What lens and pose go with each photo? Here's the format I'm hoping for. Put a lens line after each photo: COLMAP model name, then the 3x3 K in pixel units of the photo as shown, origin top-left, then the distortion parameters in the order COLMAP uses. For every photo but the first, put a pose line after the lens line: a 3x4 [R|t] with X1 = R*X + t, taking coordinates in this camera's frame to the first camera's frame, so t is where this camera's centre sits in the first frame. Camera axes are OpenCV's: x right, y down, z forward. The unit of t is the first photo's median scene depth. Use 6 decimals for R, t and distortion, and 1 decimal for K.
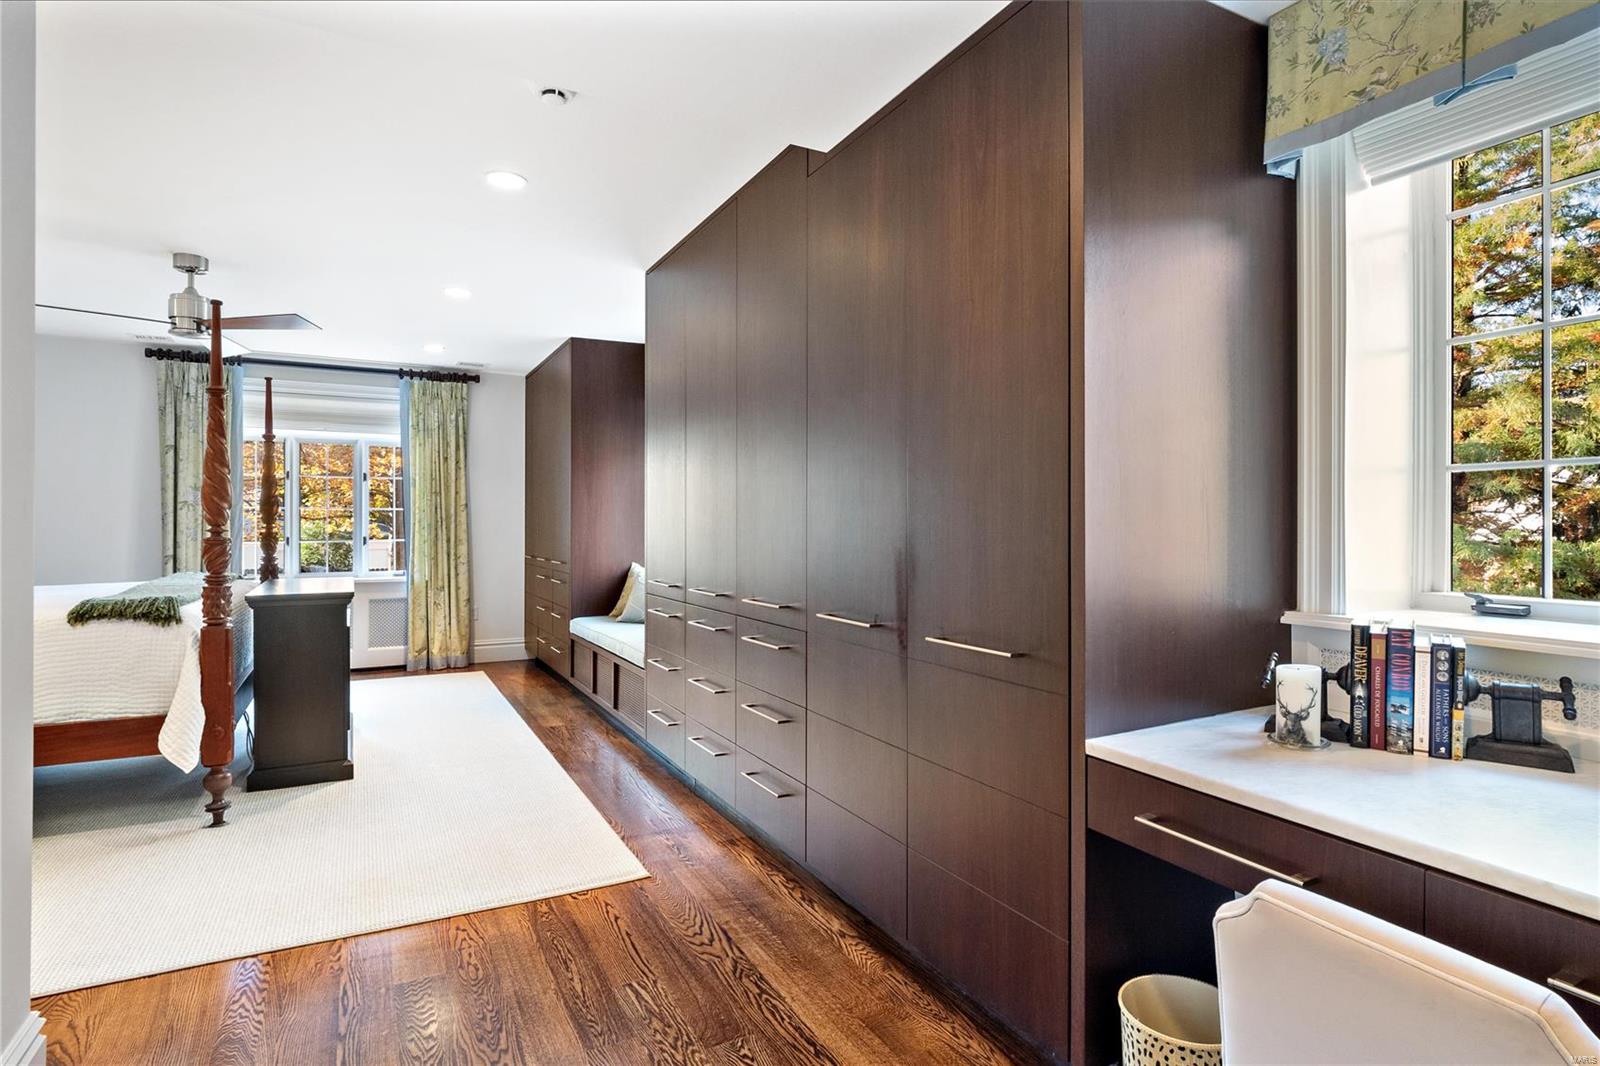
lens RADIAL K [[832.9, 0, 802.5], [0, 832.9, 528.2], [0, 0, 1]] dist [-0.004071, -0.000716]
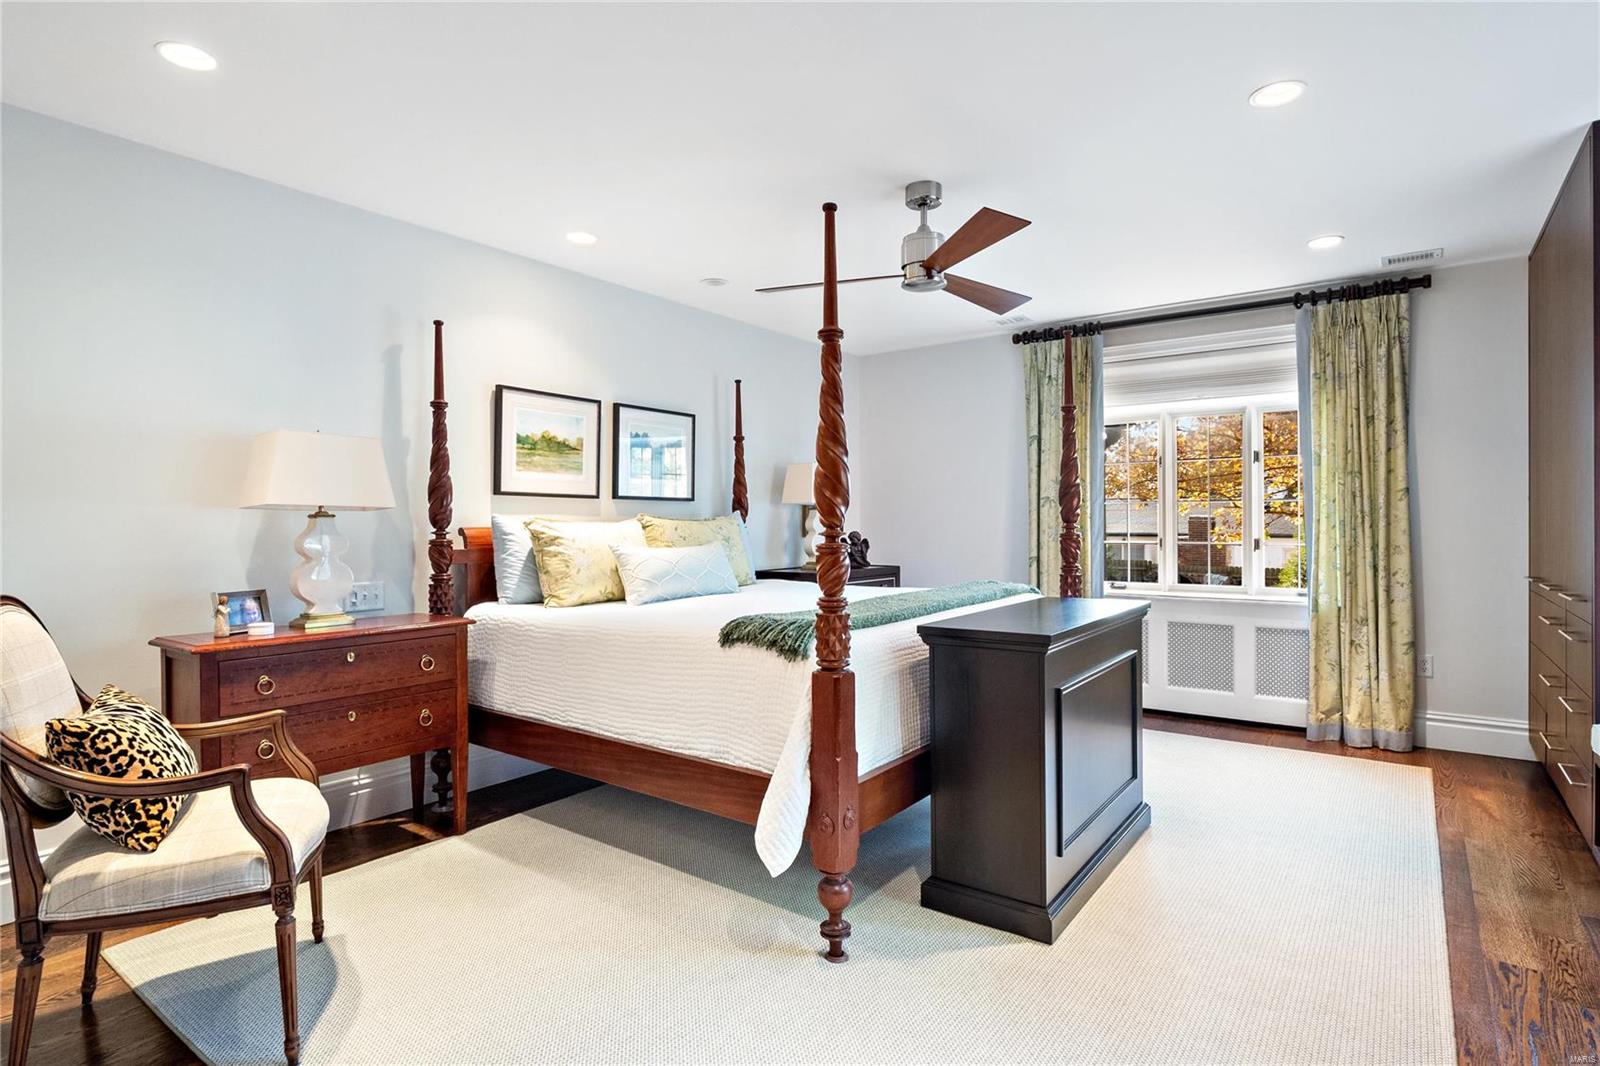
lens RADIAL K [[832.9, 0, 808.7], [0, 832.9, 522.4], [0, 0, 1]] dist [-0.004071, -0.000716]
pose [[0.434045, -0.004080, -0.900882, -0.042415], [0.001539, 0.999992, -0.003788, -0.001898], [0.900890, 0.000258, 0.434047, 0.340923]]
